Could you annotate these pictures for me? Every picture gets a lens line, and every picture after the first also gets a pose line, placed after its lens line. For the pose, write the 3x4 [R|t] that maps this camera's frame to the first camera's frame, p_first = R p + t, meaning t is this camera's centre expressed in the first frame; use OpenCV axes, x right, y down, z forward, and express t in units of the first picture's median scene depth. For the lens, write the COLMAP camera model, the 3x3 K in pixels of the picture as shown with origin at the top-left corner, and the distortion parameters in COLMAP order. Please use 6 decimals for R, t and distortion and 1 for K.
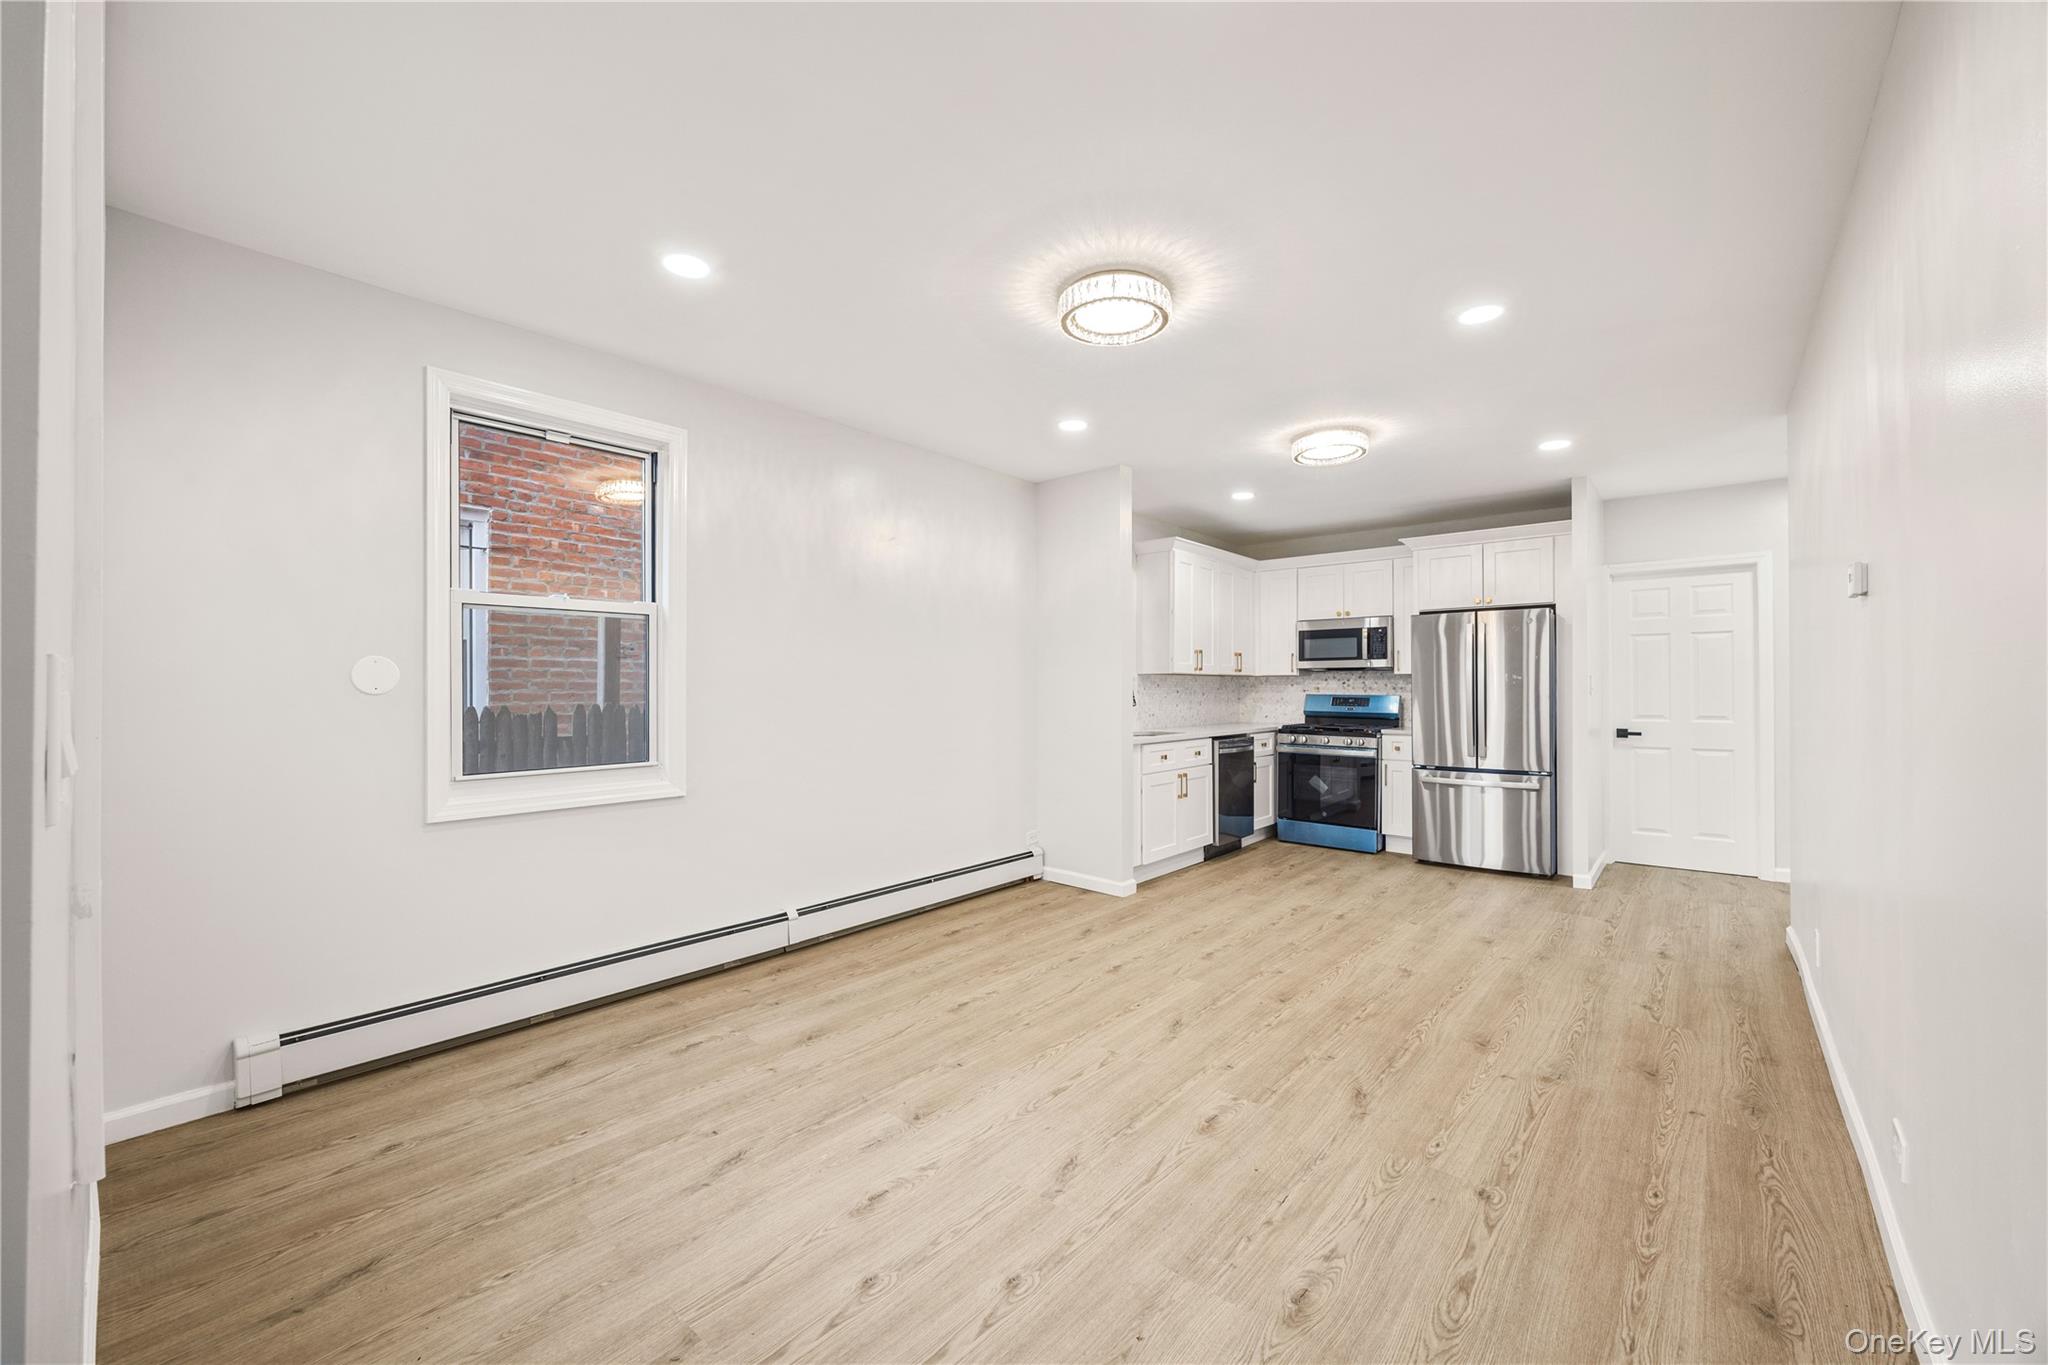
lens RADIAL K [[783.0, 0, 1026.7], [0, 783.0, 694.0], [0, 0, 1]] dist [-0.001423, -0.000010]
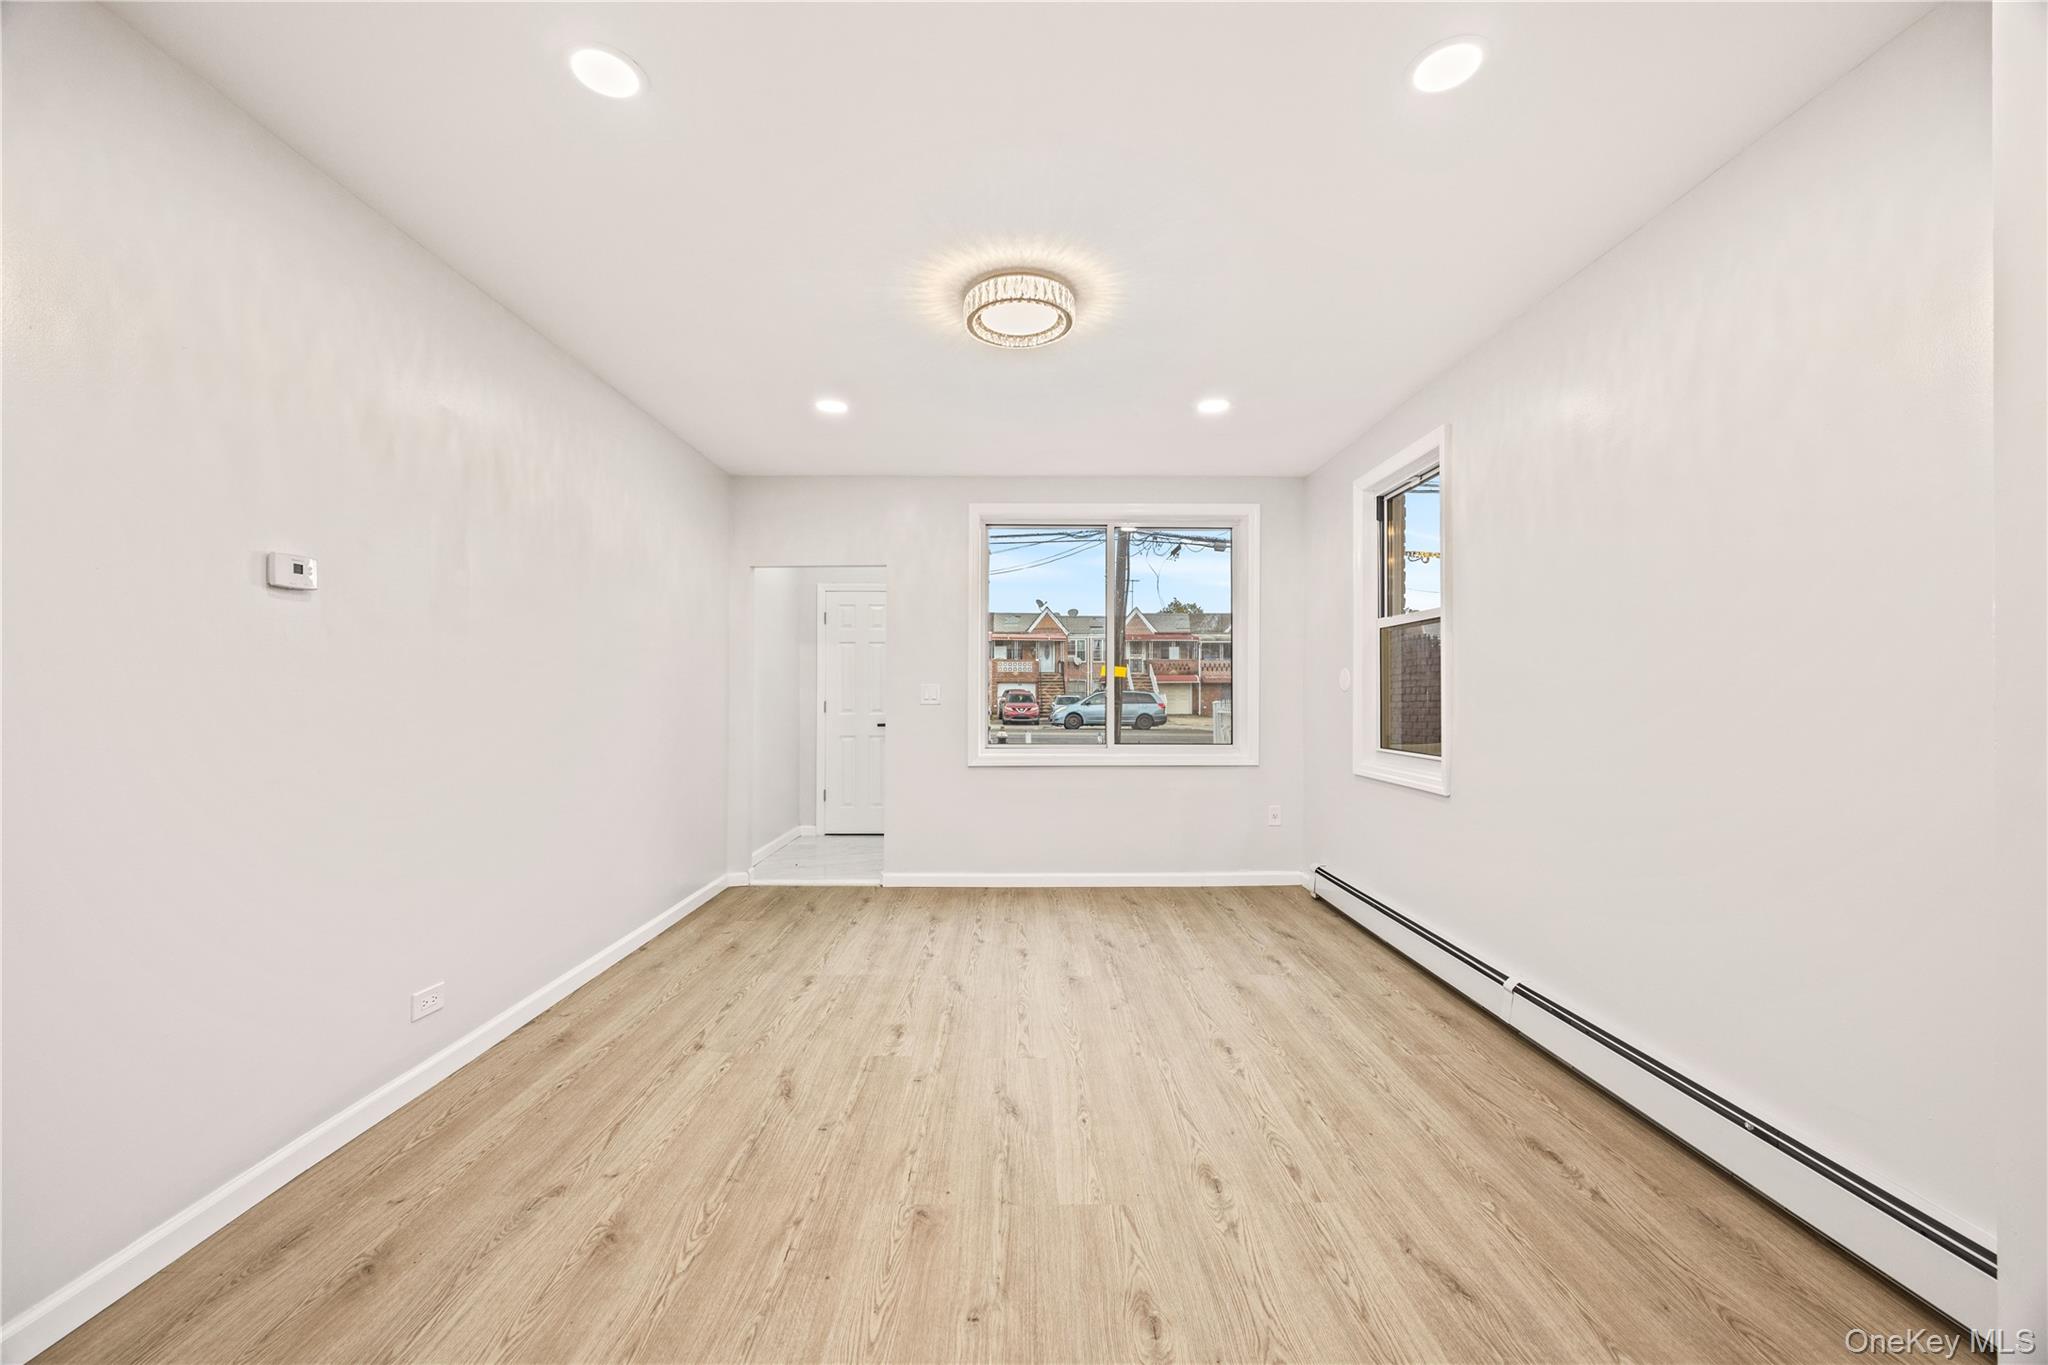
lens RADIAL K [[783.0, 0, 1033.2], [0, 783.0, 690.1], [0, 0, 1]] dist [-0.001423, -0.000010]
pose [[-0.742107, -0.000156, -0.670281, 1.257435], [-0.003513, 0.999987, 0.003657, -0.011445], [0.670272, 0.005069, -0.742098, 2.843951]]
